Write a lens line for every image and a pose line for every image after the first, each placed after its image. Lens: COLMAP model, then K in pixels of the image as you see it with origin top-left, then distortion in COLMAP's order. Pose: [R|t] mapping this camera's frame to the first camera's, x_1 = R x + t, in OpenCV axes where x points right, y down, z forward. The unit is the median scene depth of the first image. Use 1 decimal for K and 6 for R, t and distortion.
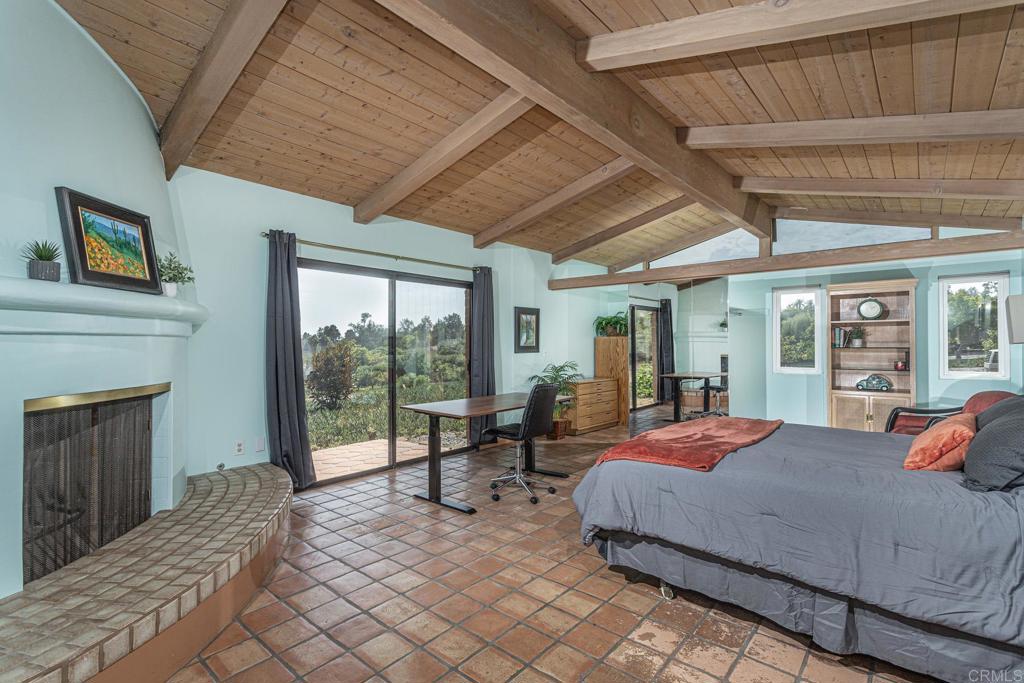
lens RADIAL K [[475.5, 0, 512.0], [0, 475.5, 341.5], [0, 0, 1]] dist [0.001844, 0.000232]
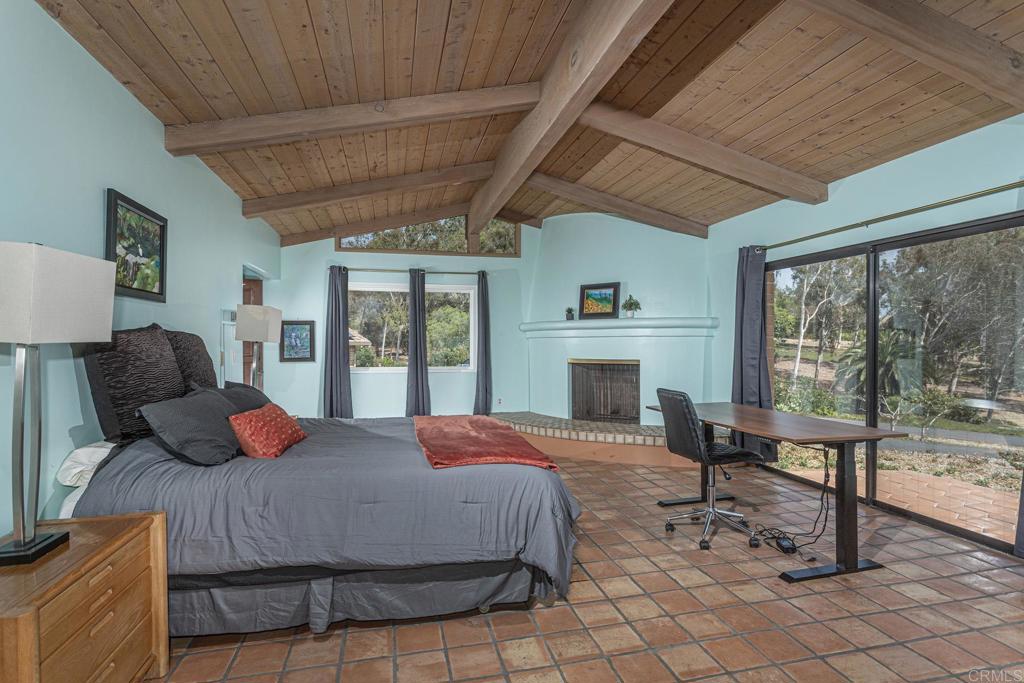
lens RADIAL K [[521.3, 0, 512.0], [0, 521.3, 341.5], [0, 0, 1]] dist [0.000313, 0.000016]
pose [[-0.588251, -0.000525, -0.808678, 1.469514], [0.007256, 0.999956, -0.005927, 0.019811], [0.808646, -0.009355, -0.588222, 2.023368]]
